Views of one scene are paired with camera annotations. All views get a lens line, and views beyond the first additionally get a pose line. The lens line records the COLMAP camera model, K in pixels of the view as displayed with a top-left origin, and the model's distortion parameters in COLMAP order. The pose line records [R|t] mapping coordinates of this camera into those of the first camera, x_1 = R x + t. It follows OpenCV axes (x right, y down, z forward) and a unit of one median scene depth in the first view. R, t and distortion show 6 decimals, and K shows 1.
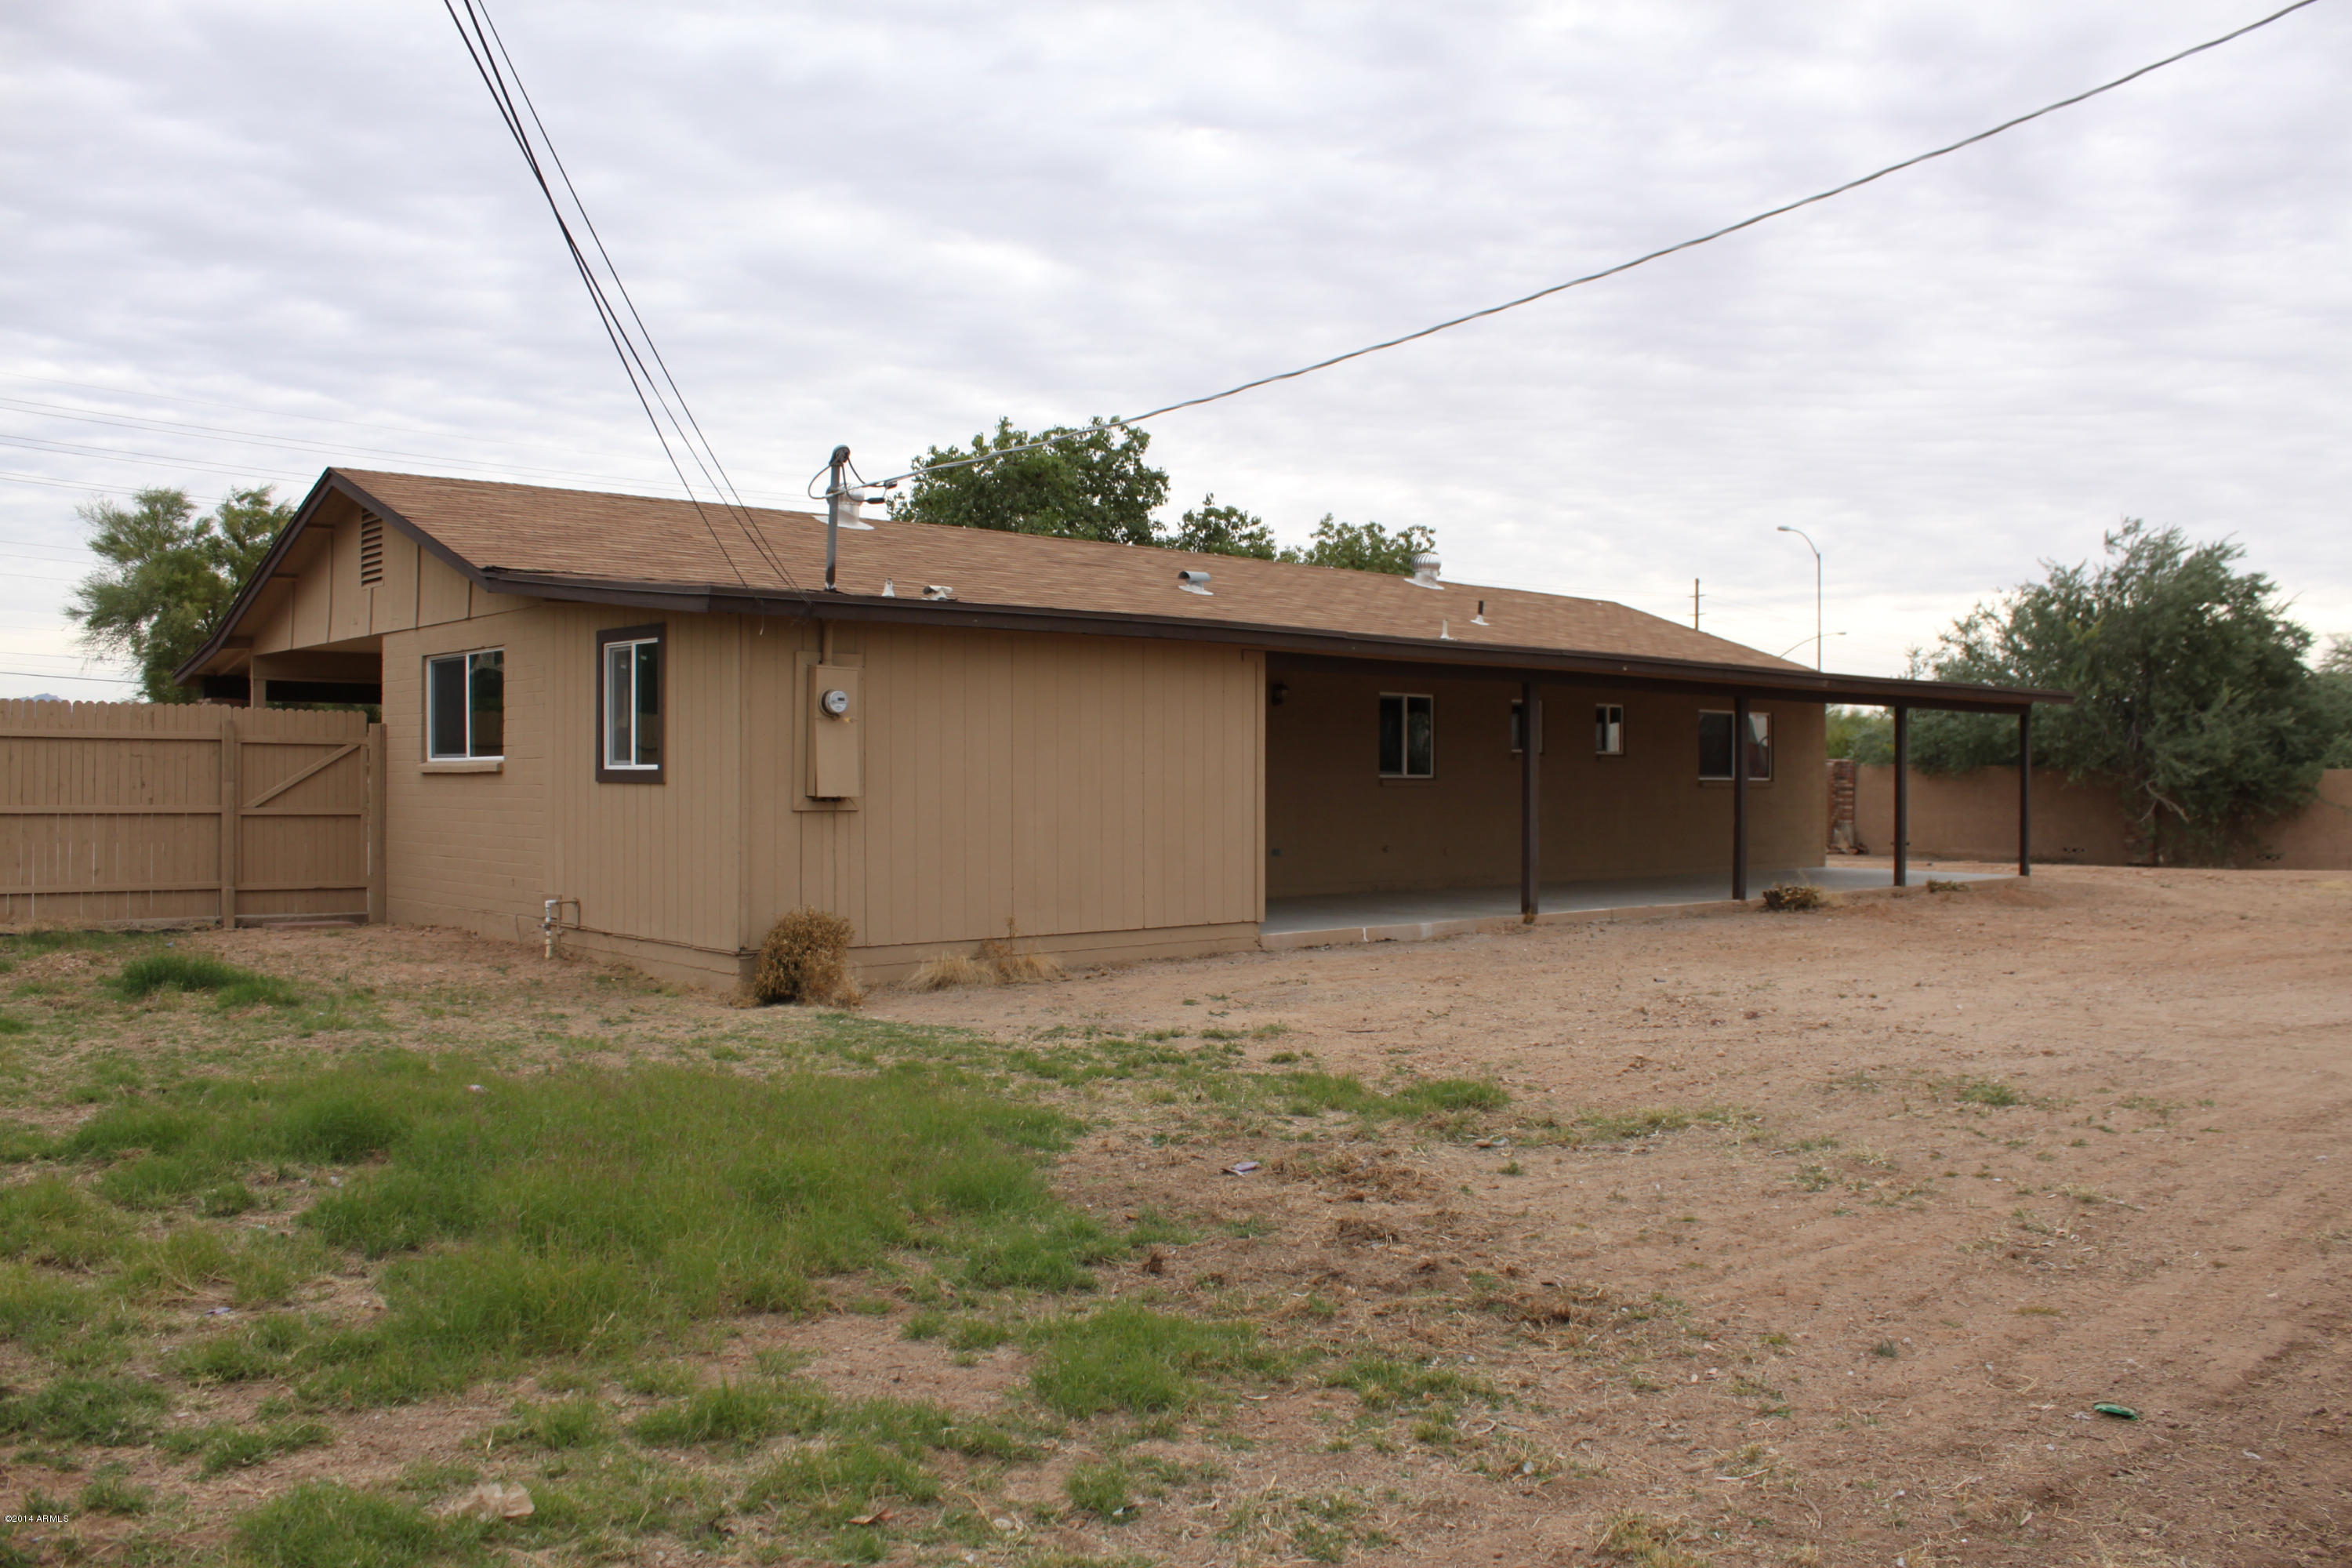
lens RADIAL K [[1975.9, 0, 1226.6], [0, 1975.9, 782.3], [0, 0, 1]] dist [-0.168454, 0.150830]
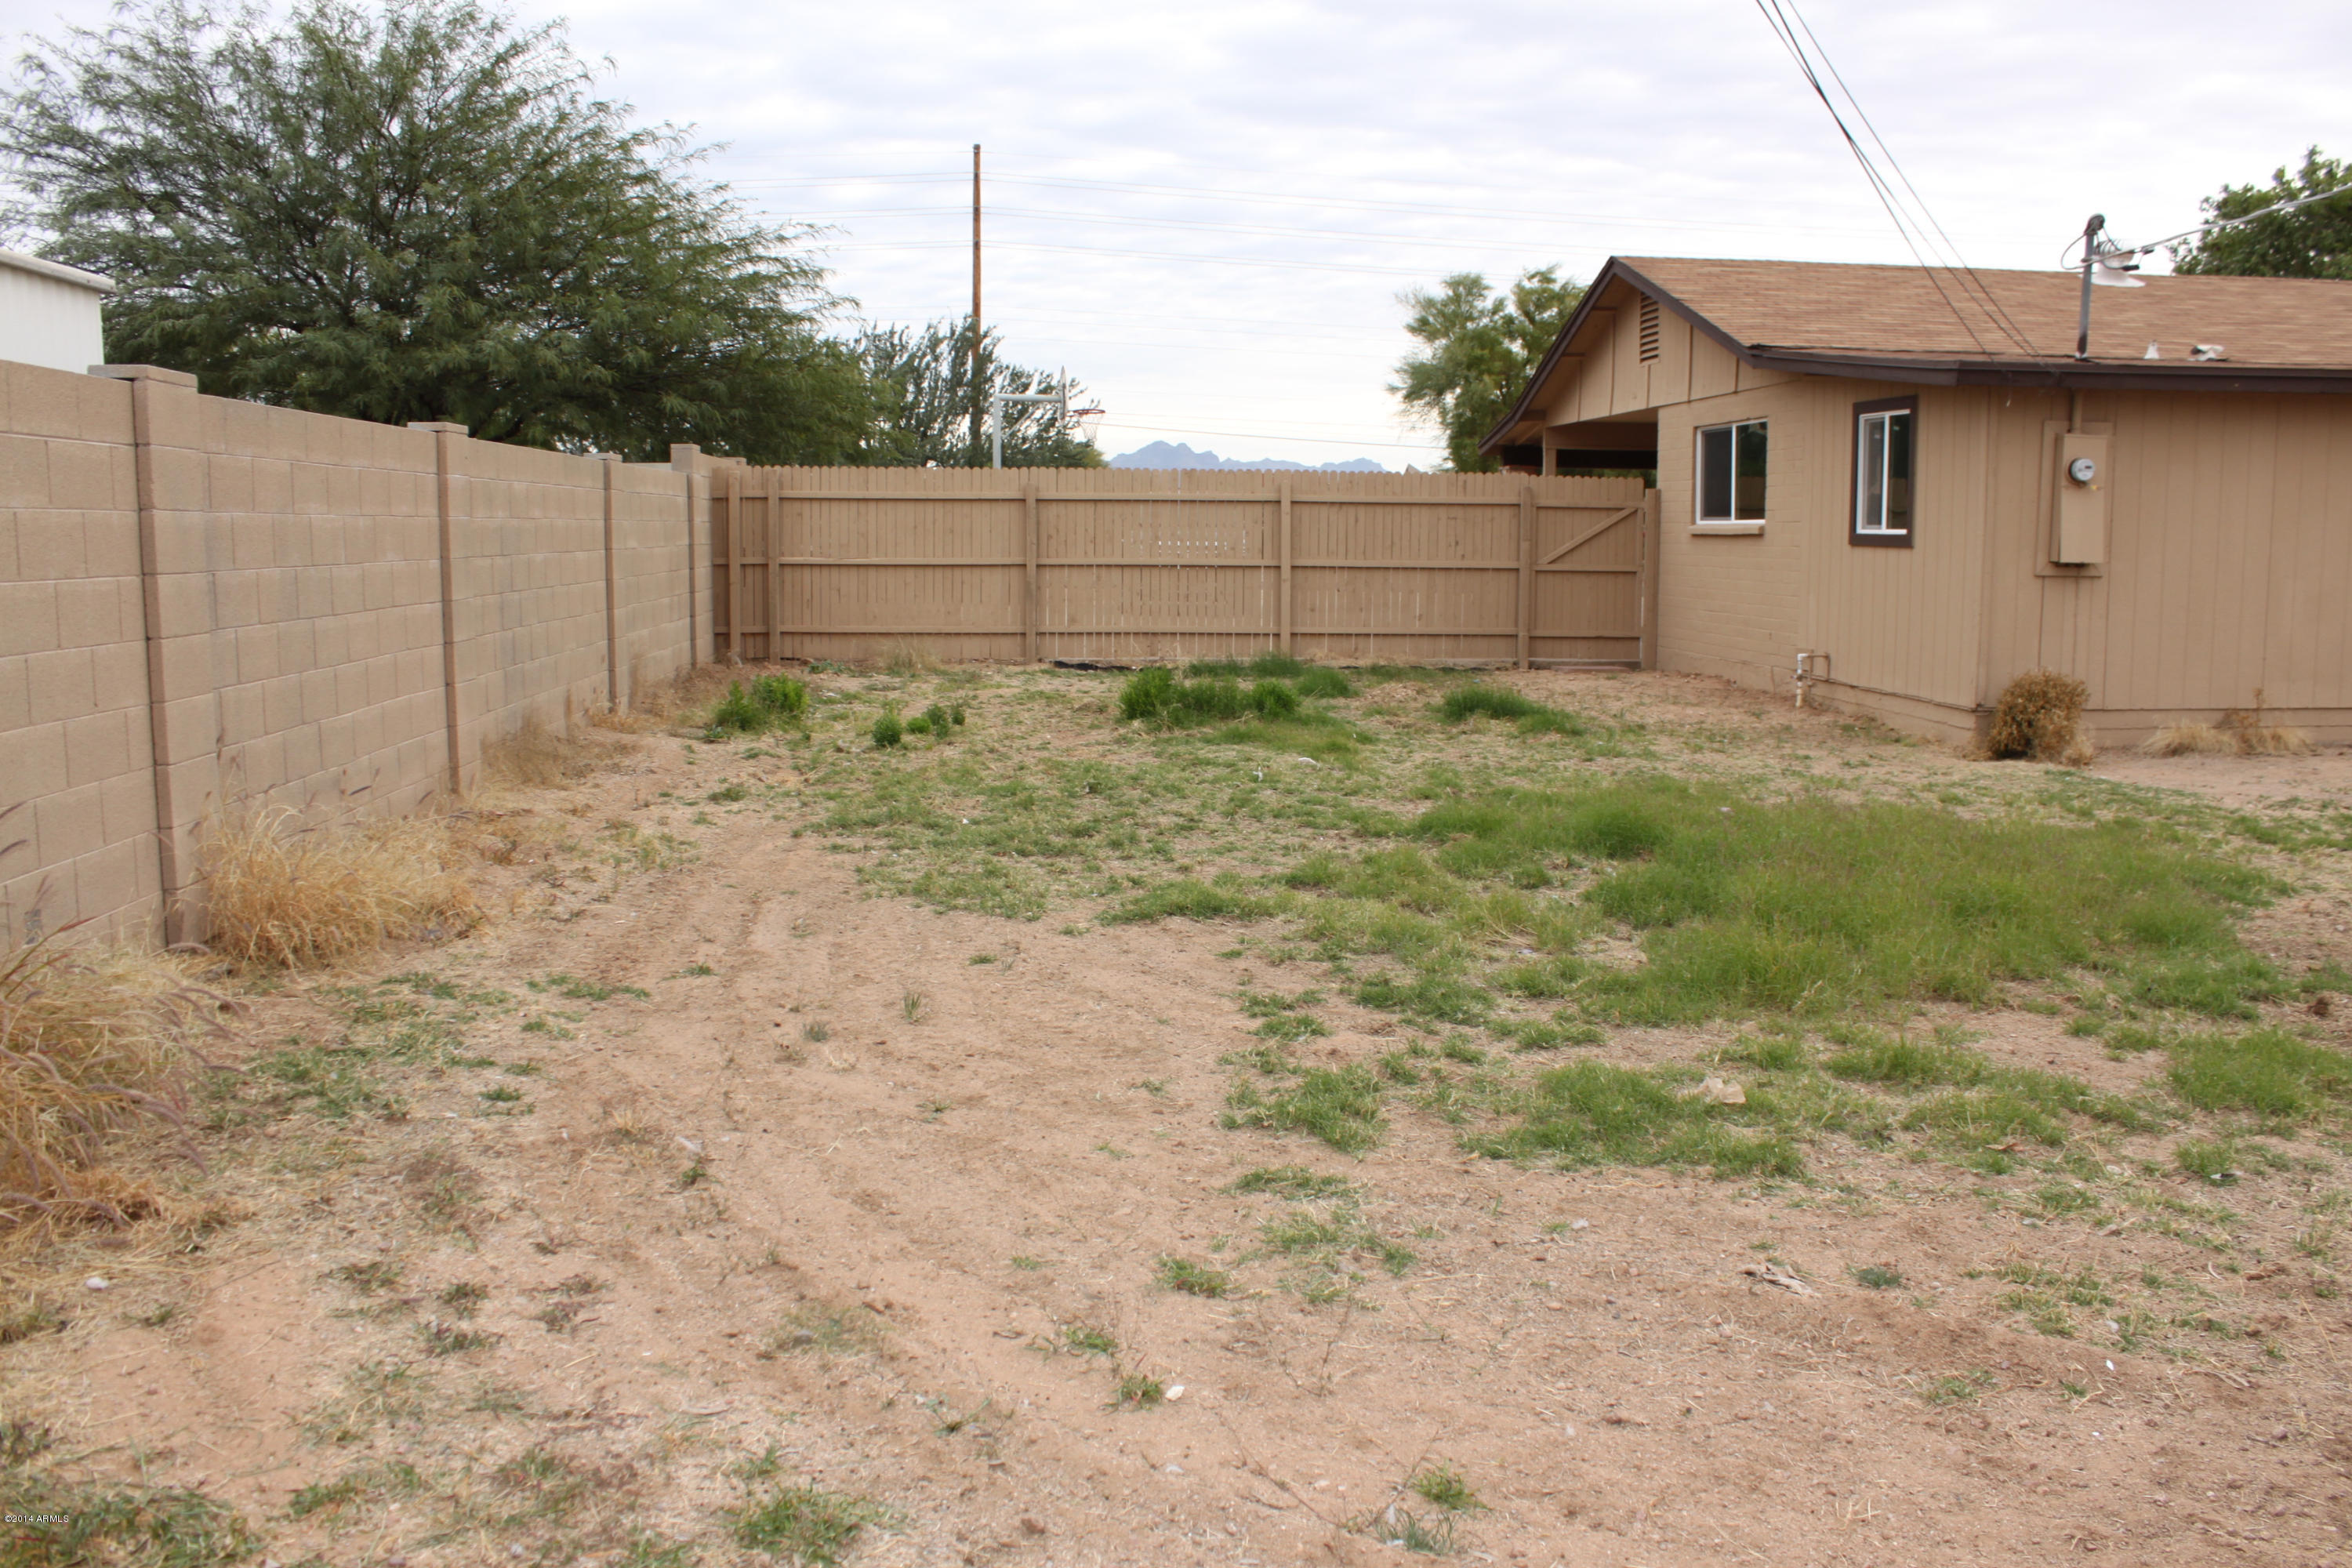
lens RADIAL K [[1985.3, 0, 1176.0], [0, 1985.3, 784.0], [0, 0, 1]] dist [-0.170600, 0.155803]
pose [[0.795452, 0.074578, -0.601410, 0.032692], [0.000569, 0.992307, 0.123804, -0.002227], [0.606016, -0.098822, 0.789290, -0.078007]]
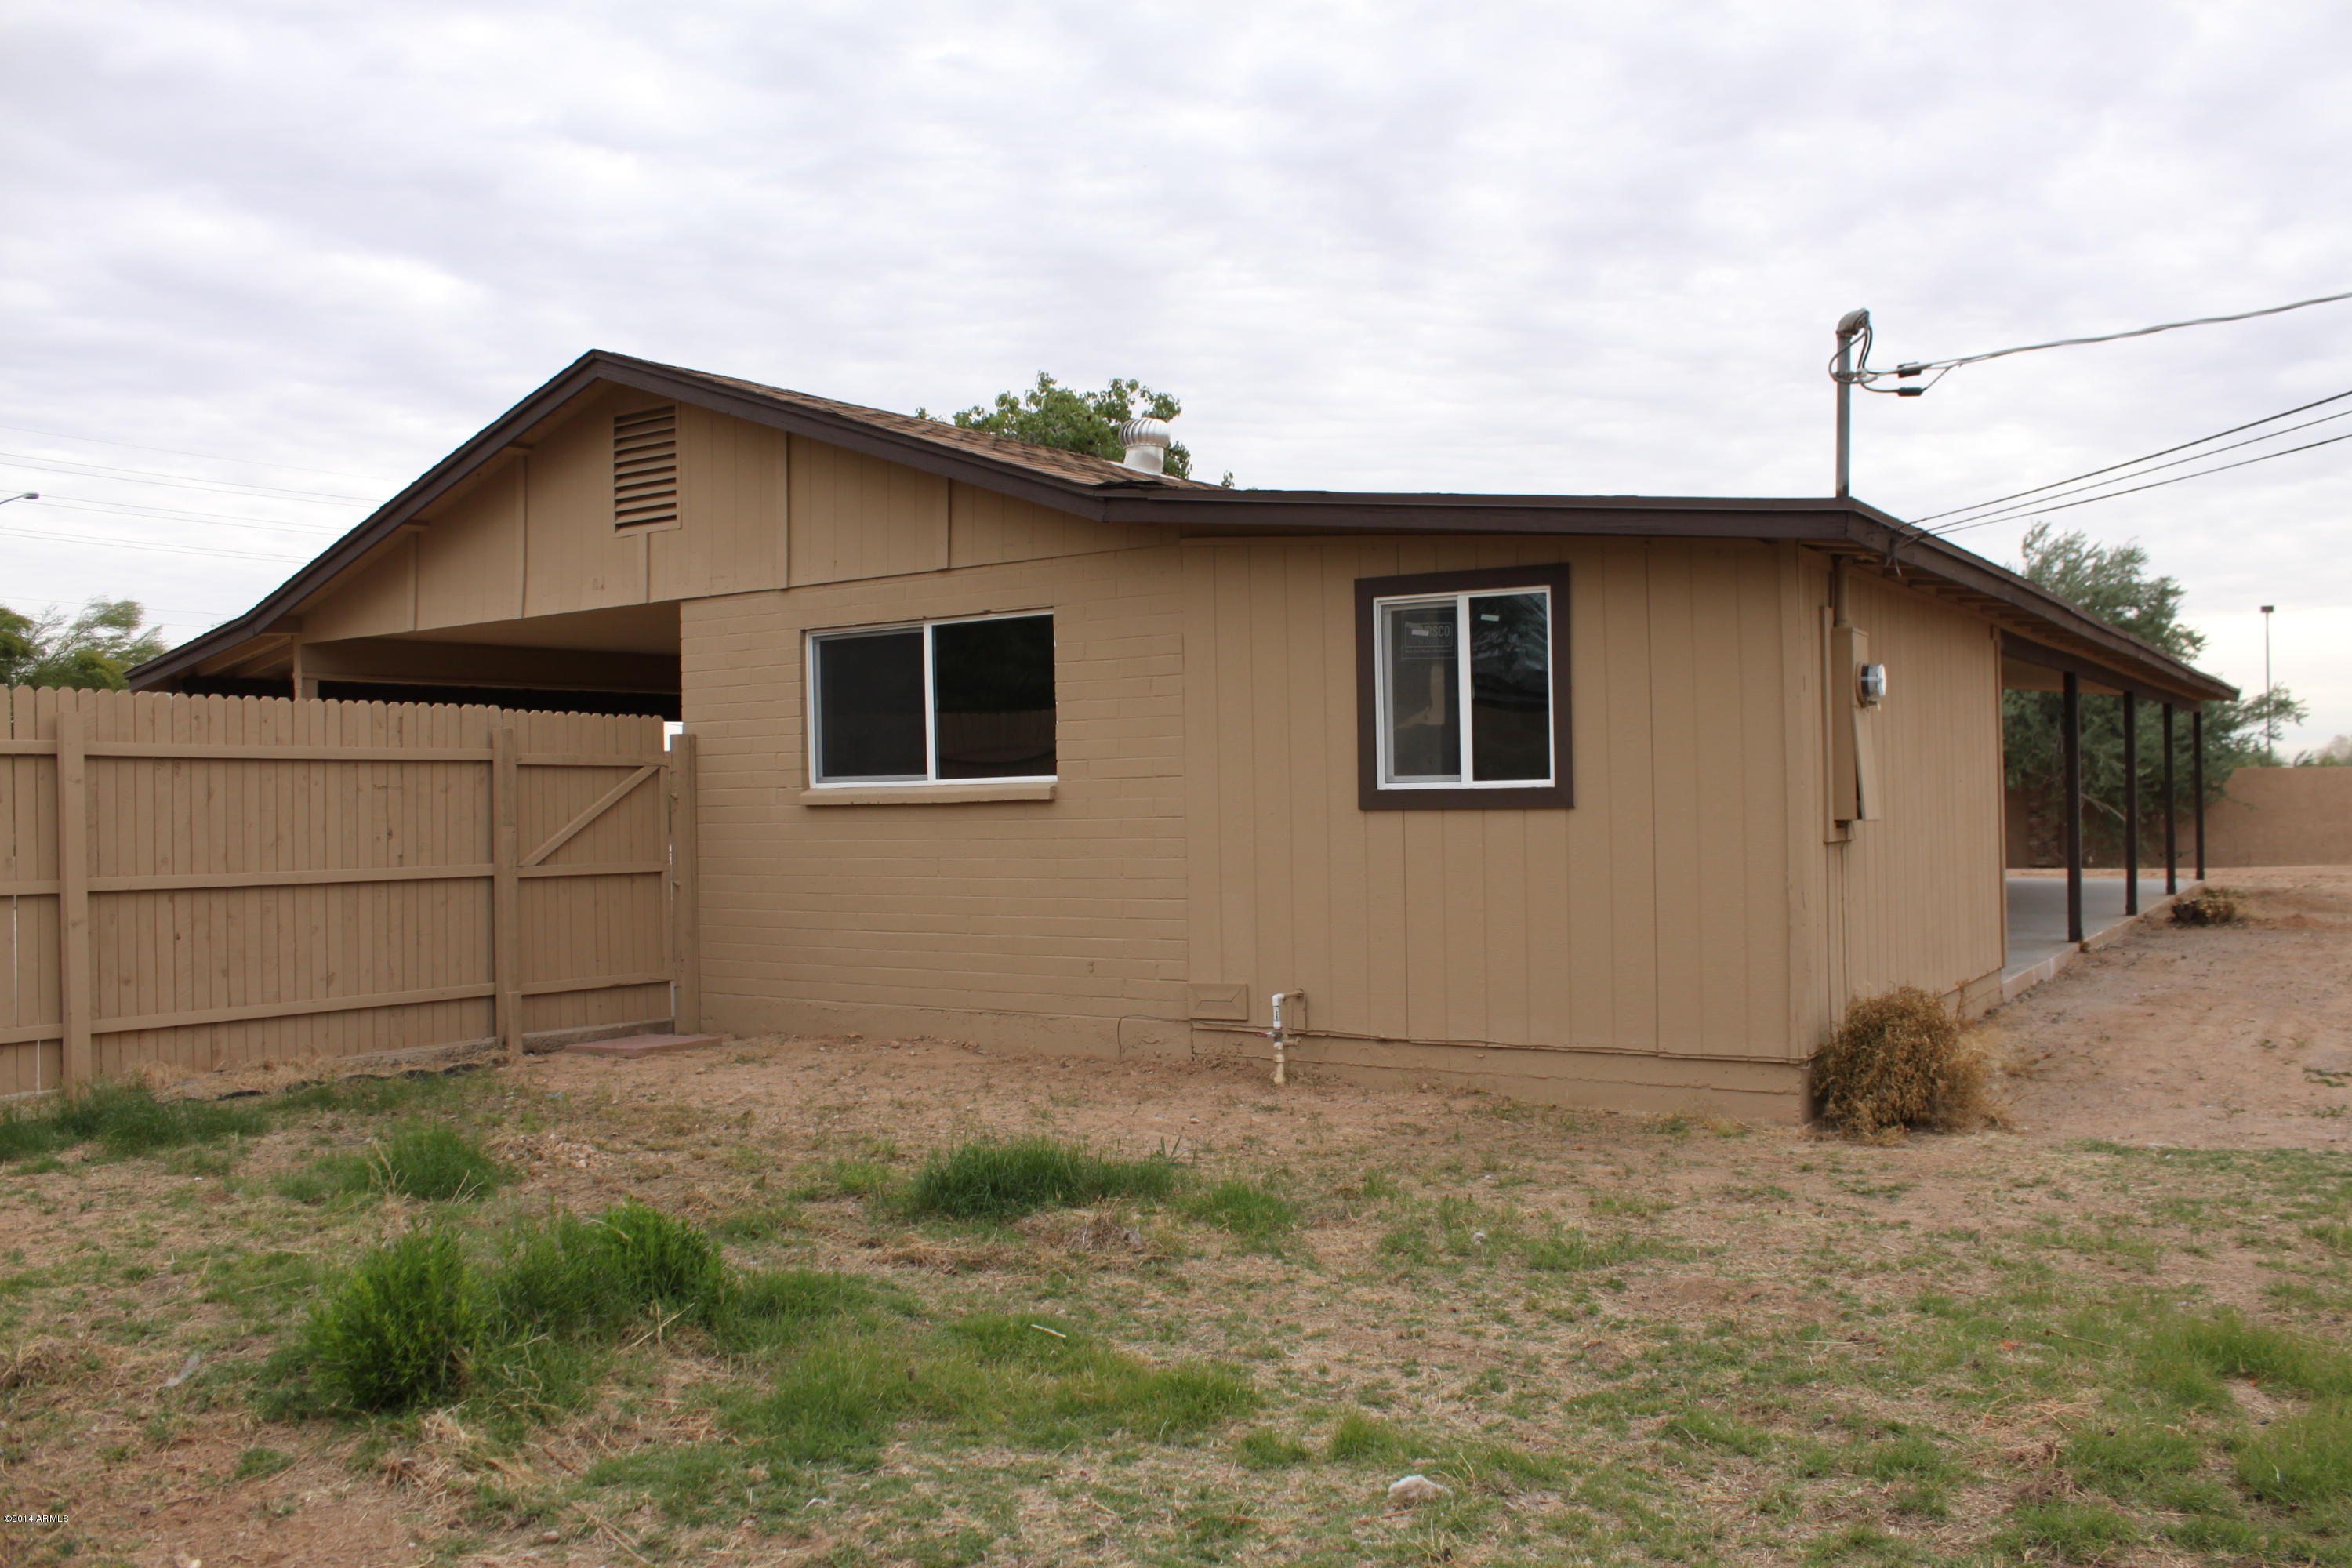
lens RADIAL K [[1951.7, 0, 1182.1], [0, 1951.7, 785.8], [0, 0, 1]] dist [-0.142878, 0.140855]
pose [[0.967005, -0.019319, 0.254023, -0.501274], [0.022007, 0.999728, -0.007746, -0.003974], [-0.253804, 0.013081, 0.967167, 0.346936]]
